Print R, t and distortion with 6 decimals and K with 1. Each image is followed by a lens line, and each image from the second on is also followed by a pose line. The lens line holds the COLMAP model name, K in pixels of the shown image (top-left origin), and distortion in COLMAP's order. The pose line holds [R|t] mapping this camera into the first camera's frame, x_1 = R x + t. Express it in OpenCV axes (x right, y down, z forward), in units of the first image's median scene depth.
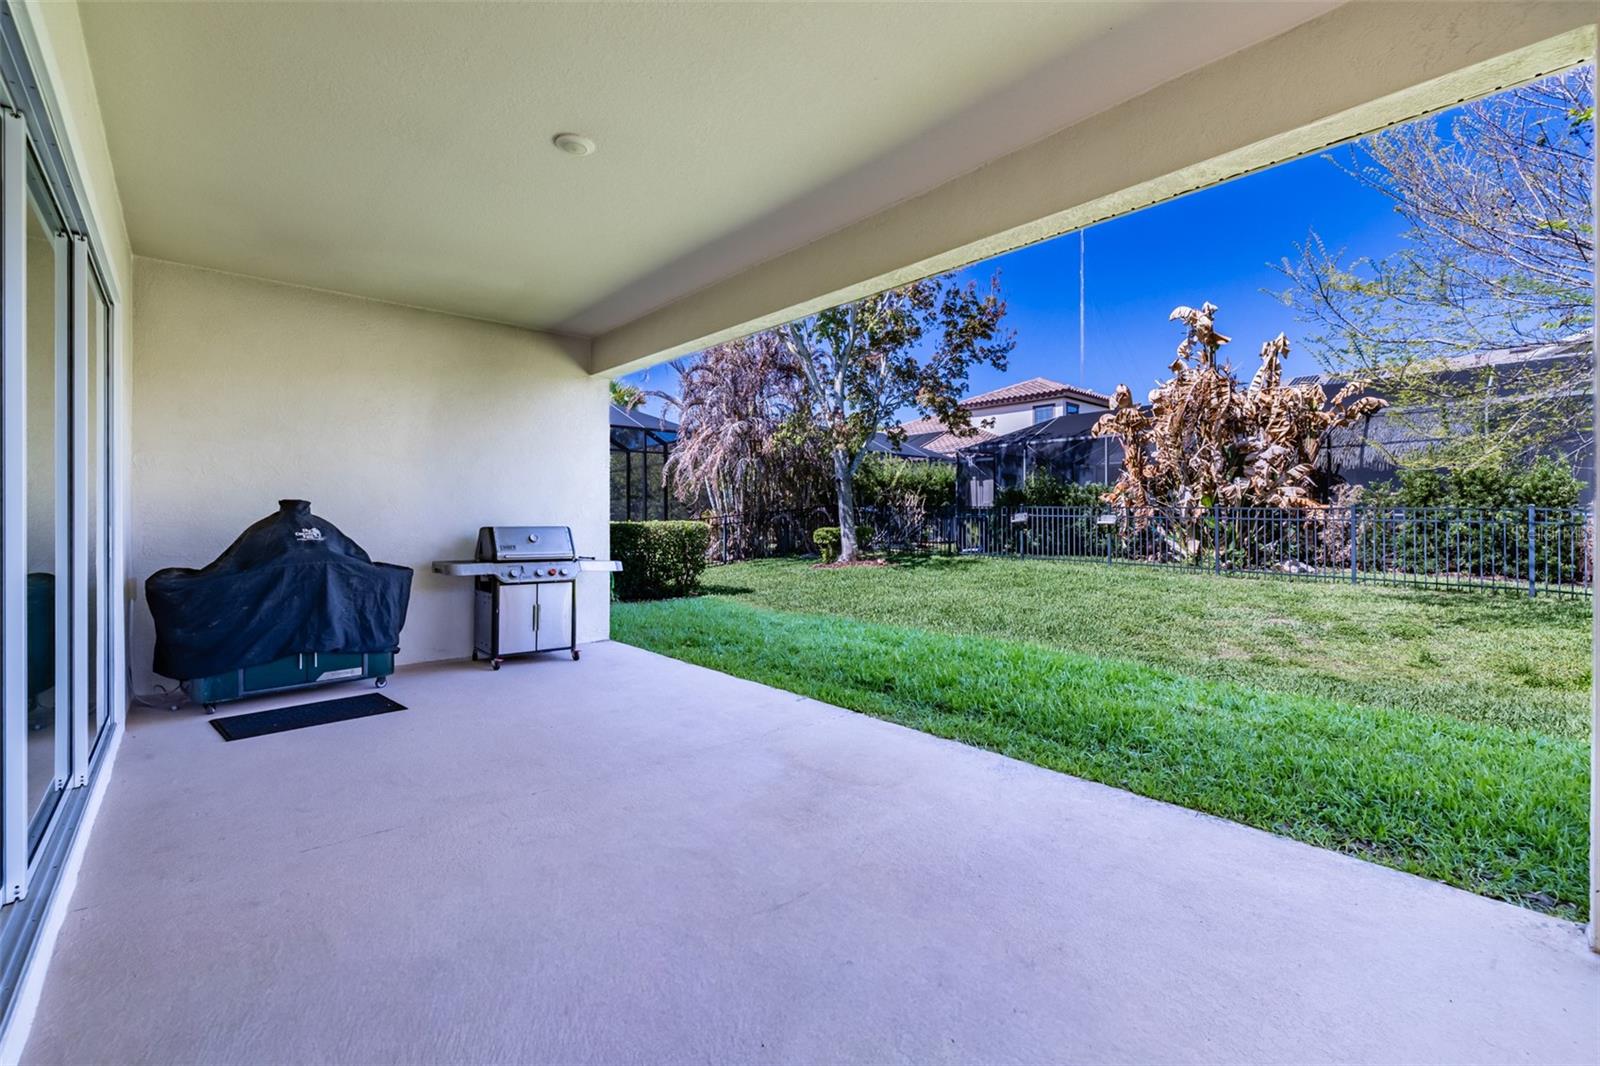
lens RADIAL K [[685.8, 0, 802.4], [0, 685.8, 518.9], [0, 0, 1]] dist [-0.000492, 0.000000]
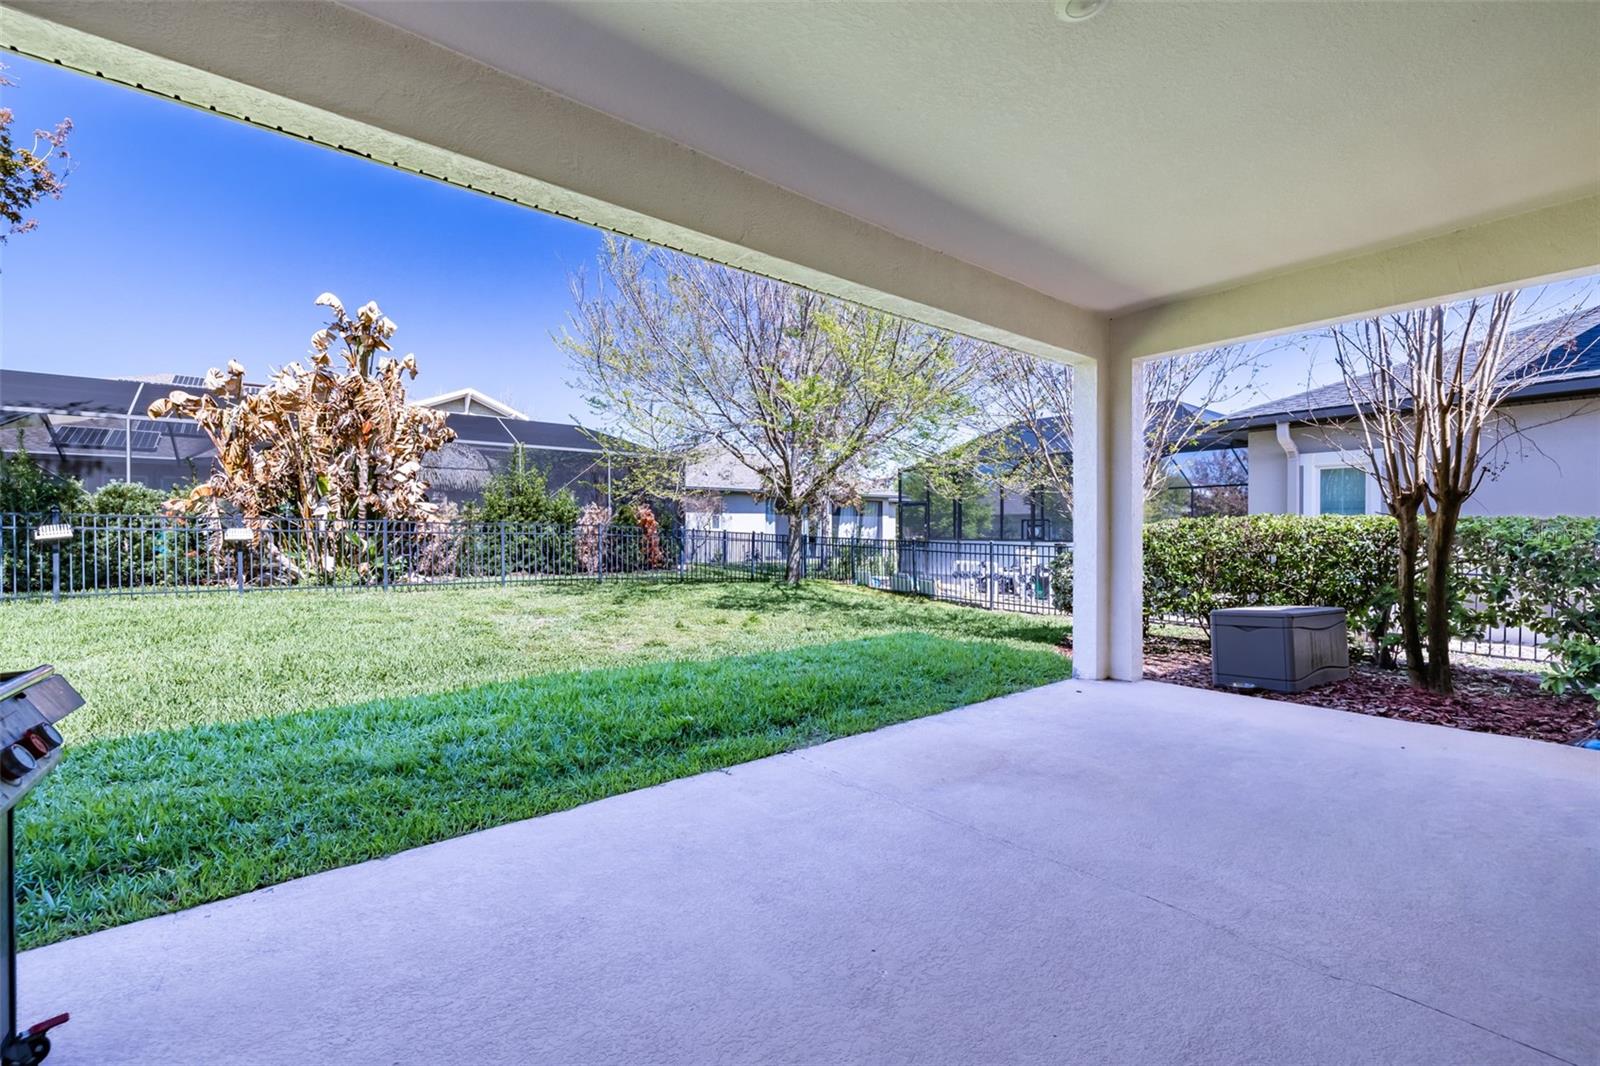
lens RADIAL K [[679.2, 0, 799.2], [0, 679.2, 537.0], [0, 0, 1]] dist [-0.002038, -0.000200]
pose [[0.051503, -0.008009, 0.998641, -0.300110], [0.003970, 0.999962, 0.007815, 0.000611], [-0.998665, 0.003562, 0.051533, 0.360958]]
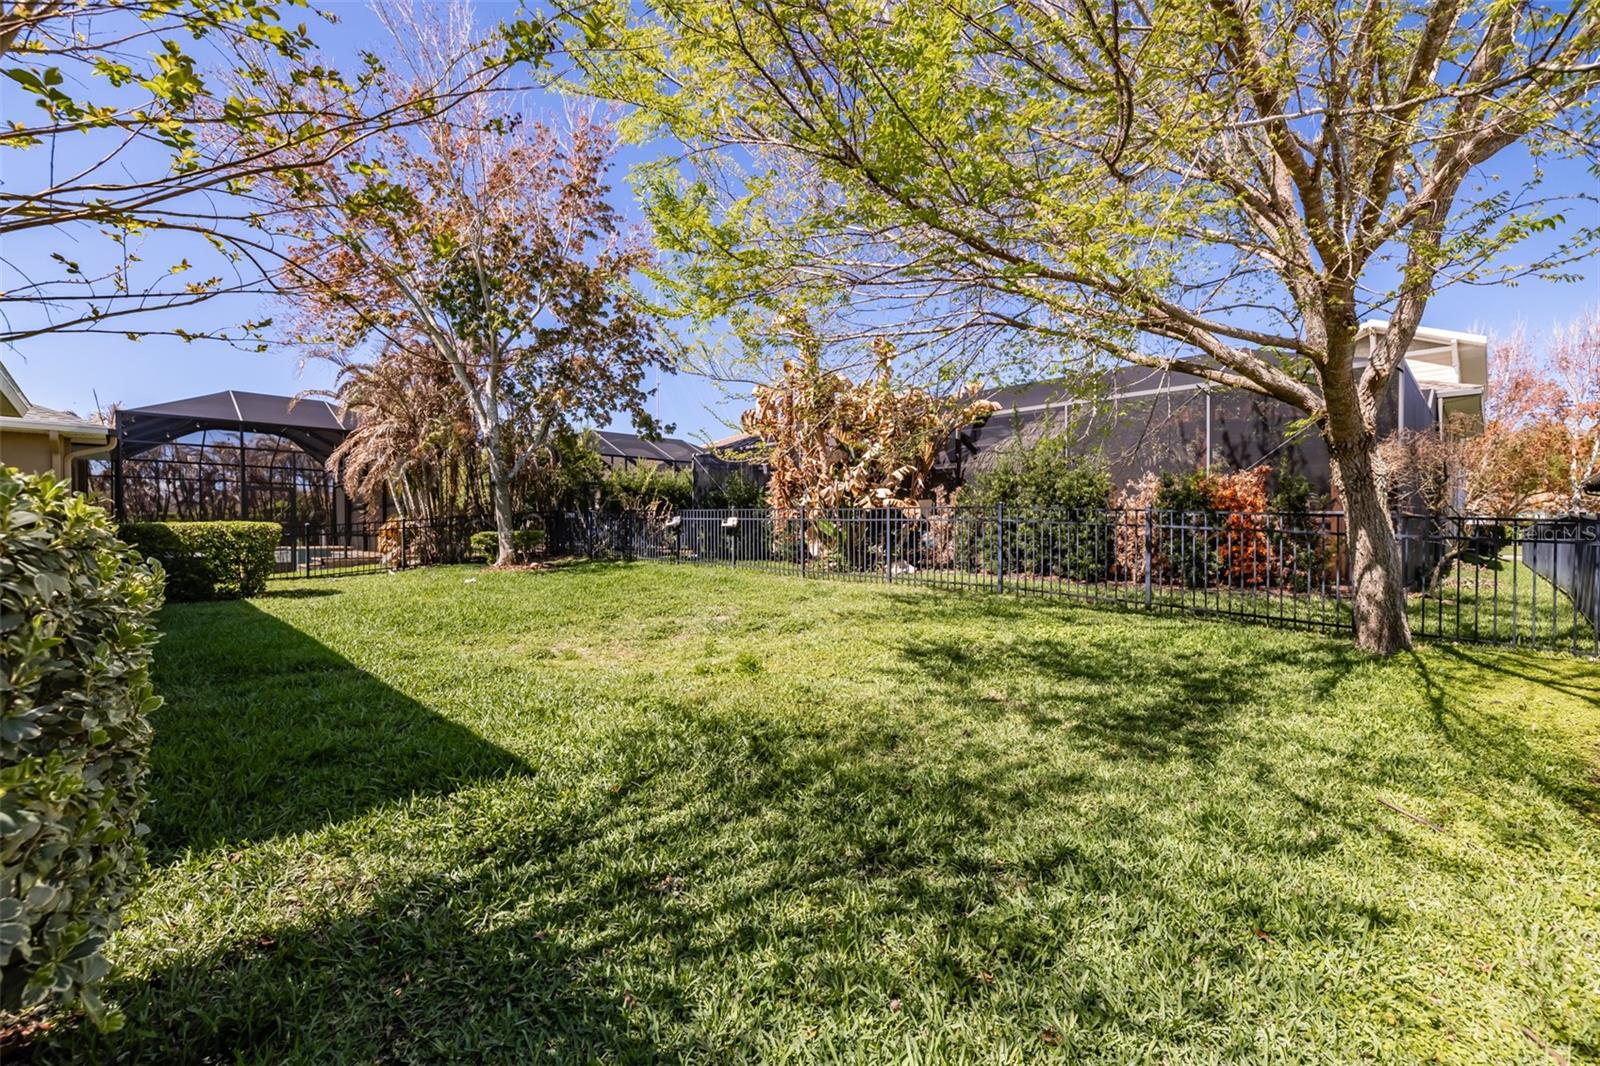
lens RADIAL K [[678.2, 0, 809.0], [0, 678.2, 530.1], [0, 0, 1]] dist [0.000254, 0.000116]
pose [[0.999608, -0.000568, 0.027991, 0.564241], [0.000616, 0.999998, -0.001717, 0.014660], [-0.027990, 0.001734, 0.999607, 0.019124]]
